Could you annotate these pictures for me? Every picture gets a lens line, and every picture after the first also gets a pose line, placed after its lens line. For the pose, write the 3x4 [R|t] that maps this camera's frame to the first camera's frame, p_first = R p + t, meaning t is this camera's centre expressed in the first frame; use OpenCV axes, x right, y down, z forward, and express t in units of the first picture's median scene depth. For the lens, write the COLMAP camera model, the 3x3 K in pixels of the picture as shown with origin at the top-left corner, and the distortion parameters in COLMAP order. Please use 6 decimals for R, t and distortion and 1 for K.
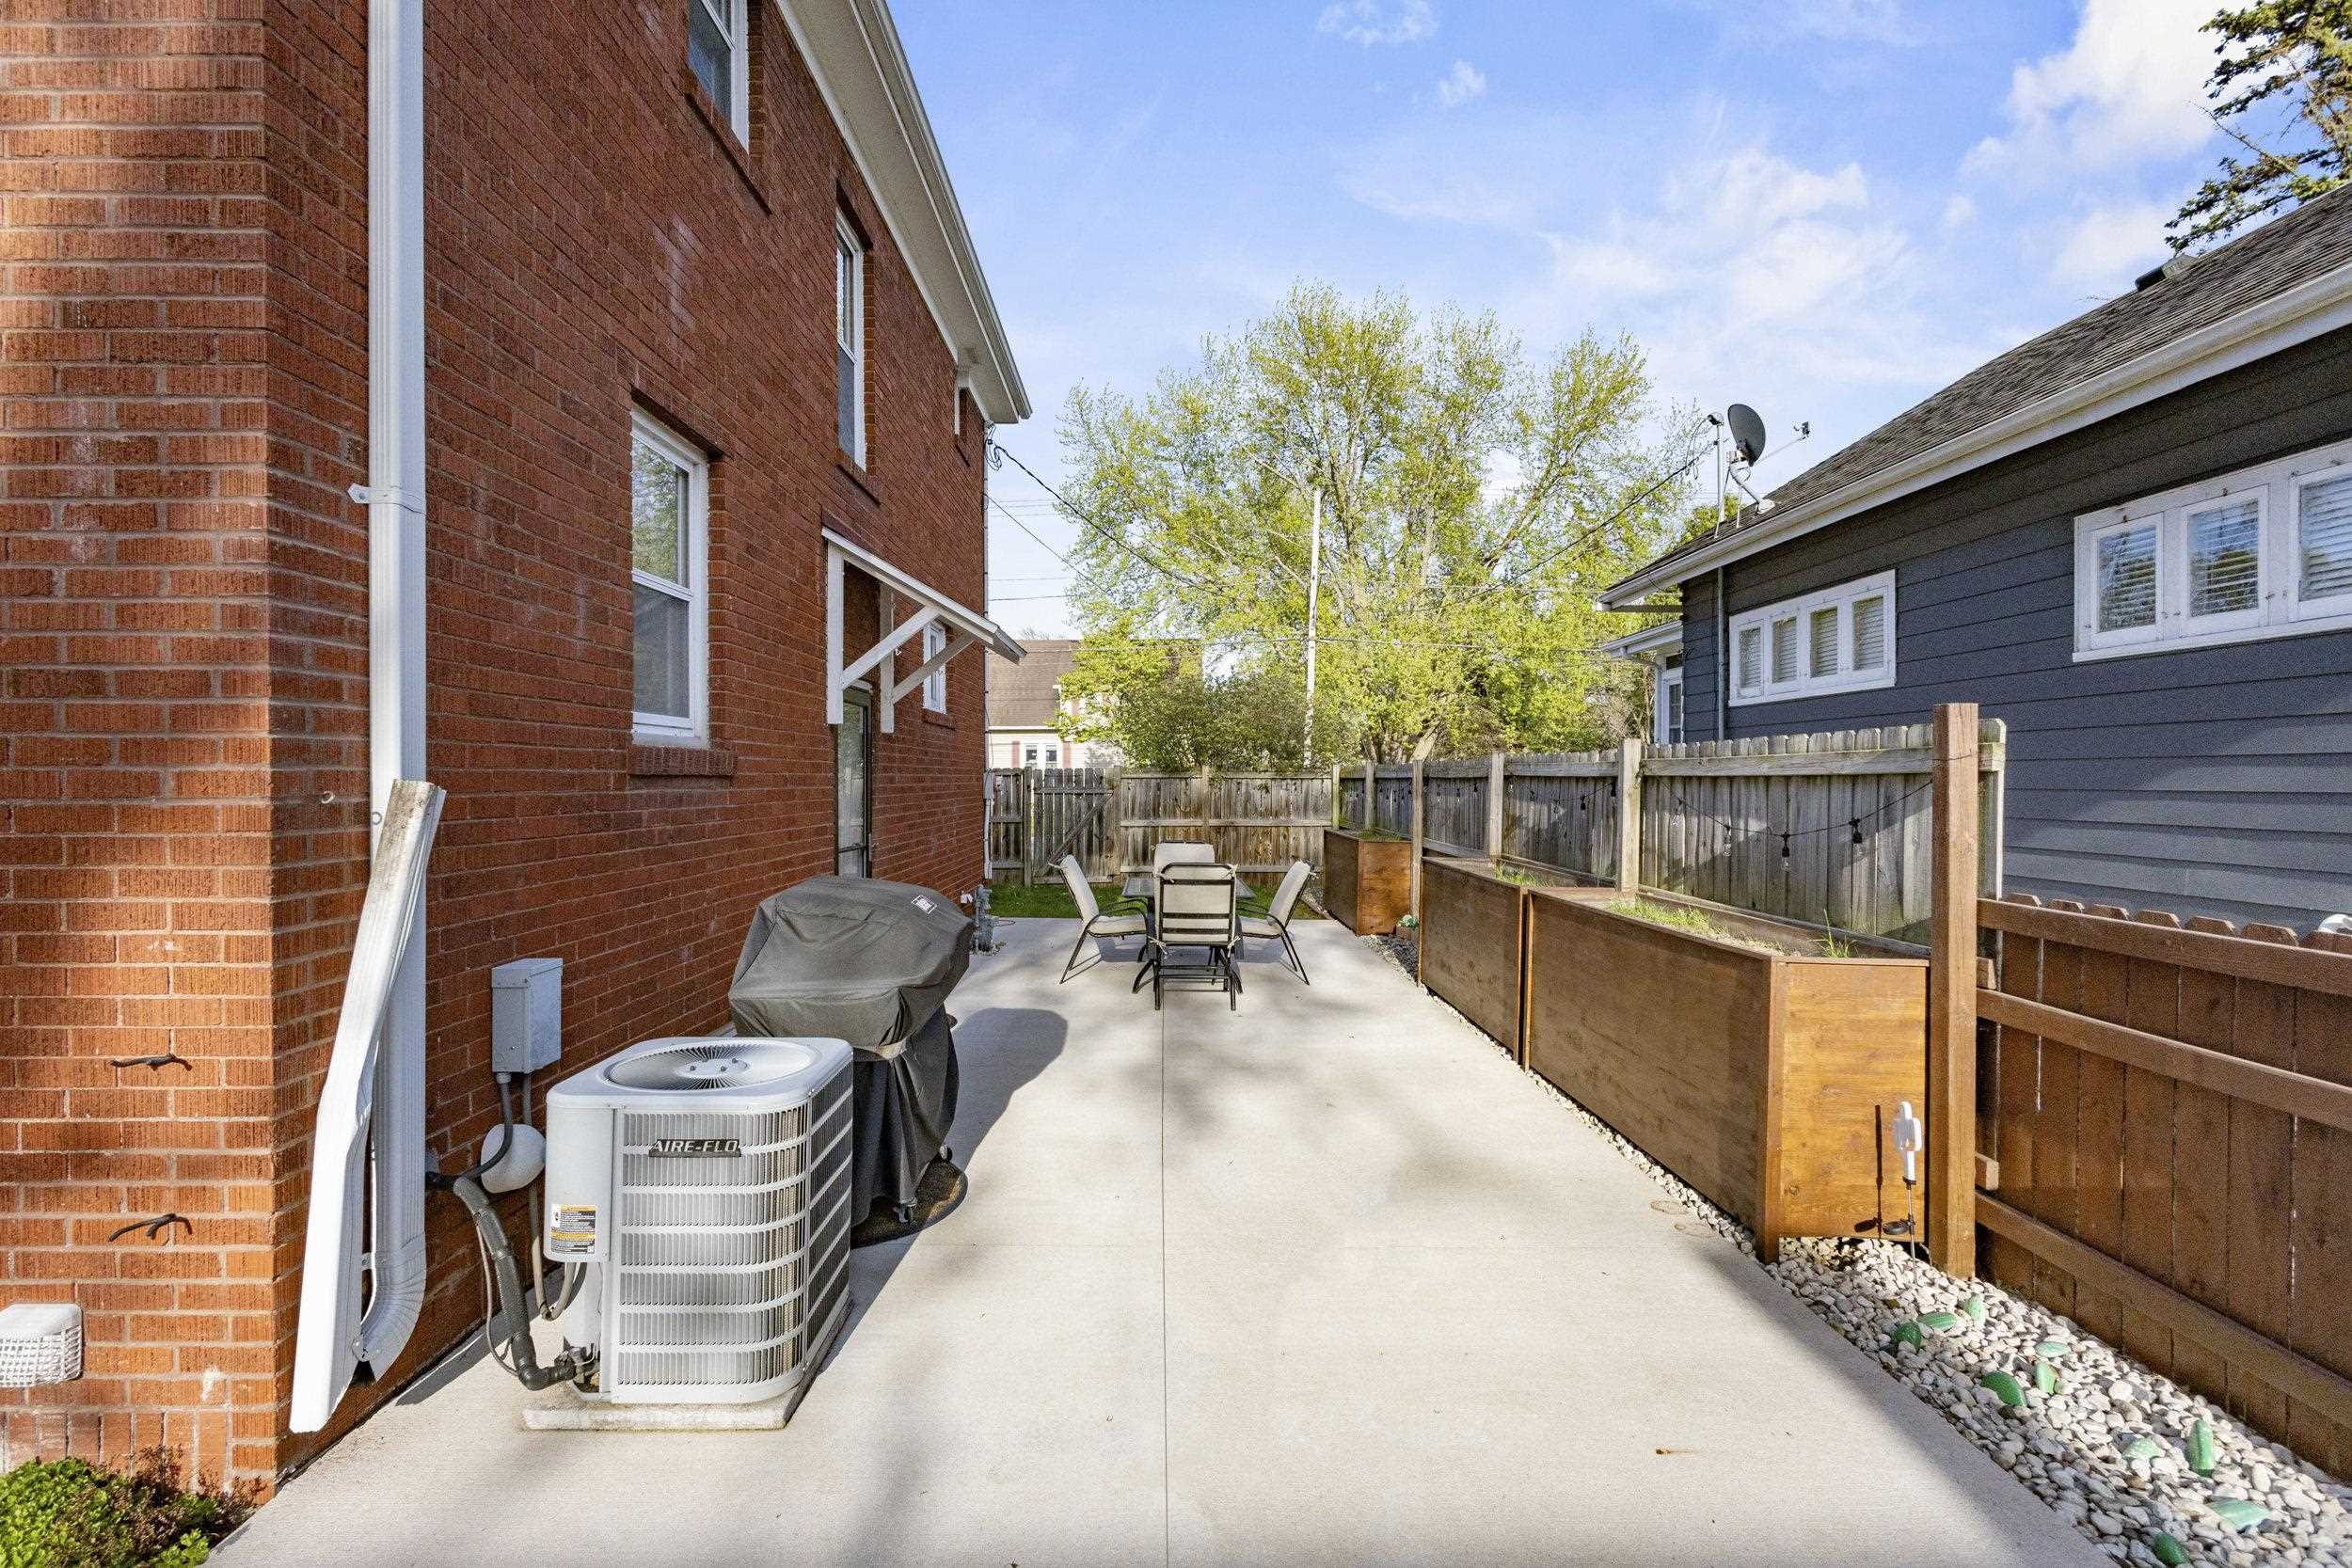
lens RADIAL K [[1064.2, 0, 1171.2], [0, 1064.2, 785.5], [0, 0, 1]] dist [0.003422, -0.000339]
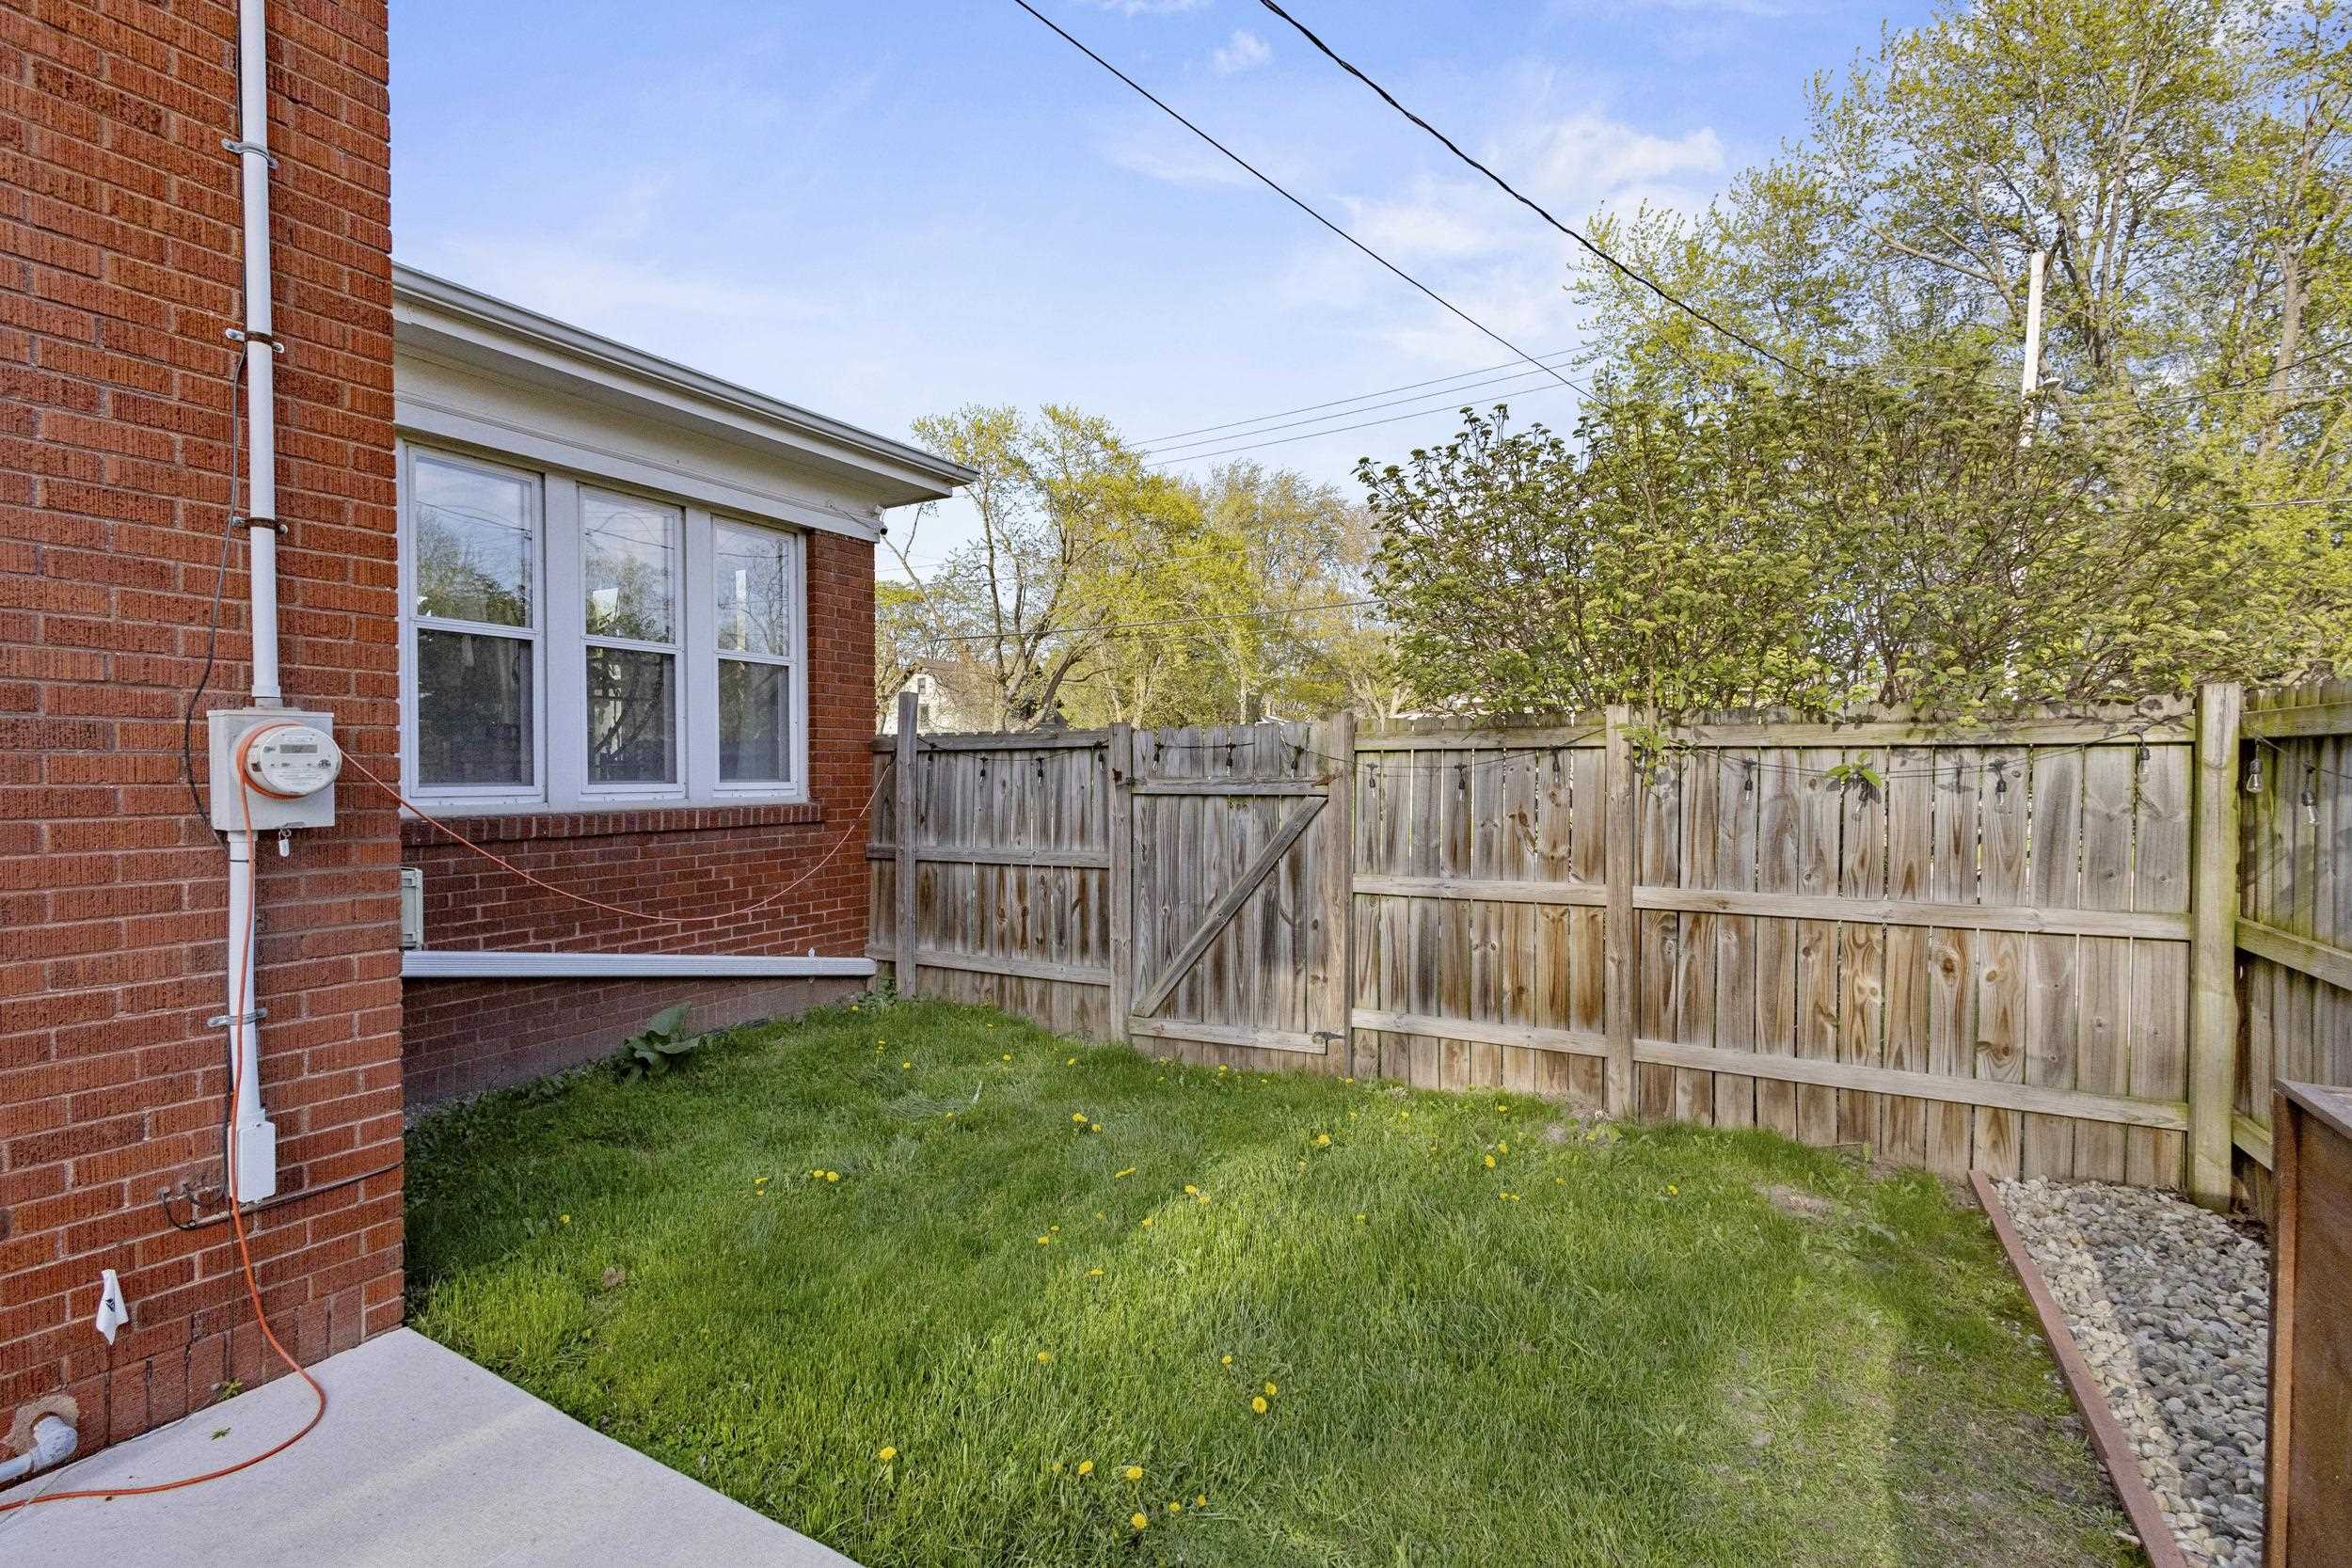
lens RADIAL K [[1041.4, 0, 1173.9], [0, 1041.4, 793.8], [0, 0, 1]] dist [0.001170, -0.000091]
pose [[0.859846, 0.009433, -0.510466, 0.120620], [-0.000389, 0.999841, 0.017821, 0.000888], [0.510553, -0.015125, 0.859713, 1.122529]]
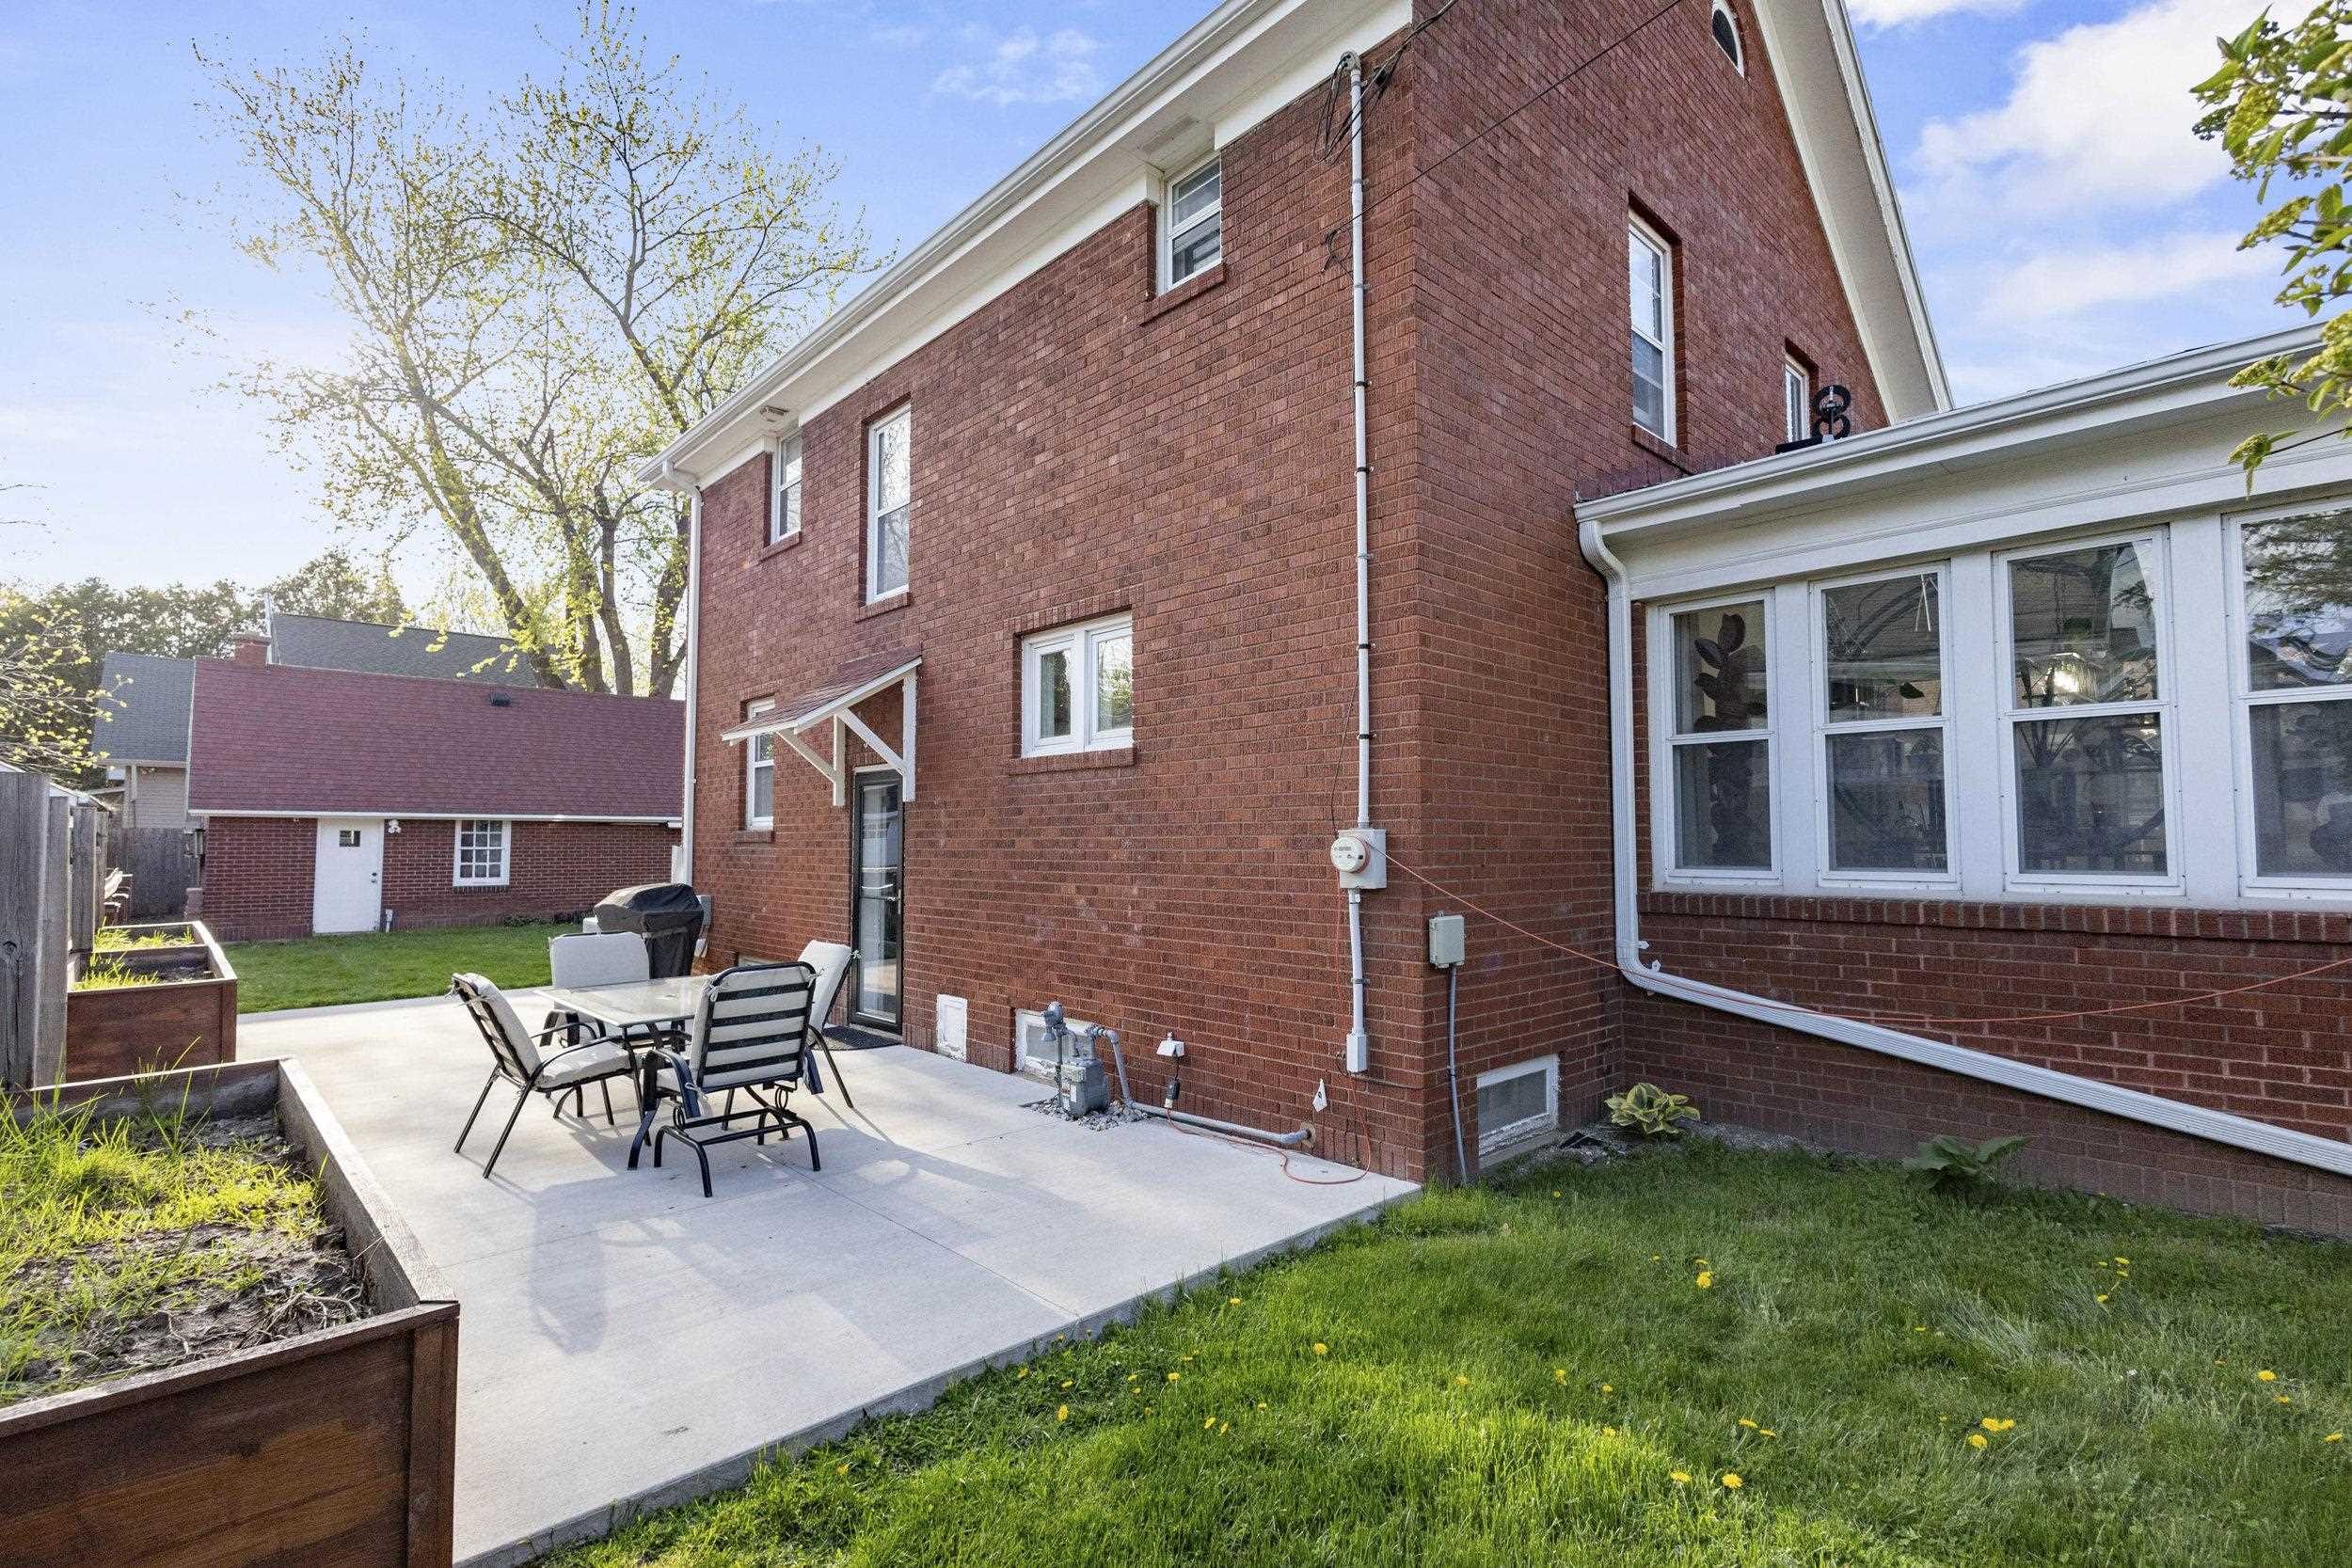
lens RADIAL K [[1064.2, 0, 1171.2], [0, 1064.2, 785.5], [0, 0, 1]] dist [0.003422, -0.000339]
pose [[-0.728829, -0.033502, -0.683876, 0.246005], [-0.001953, 0.998900, -0.046852, -0.014020], [0.684693, -0.032811, -0.728092, 1.626964]]
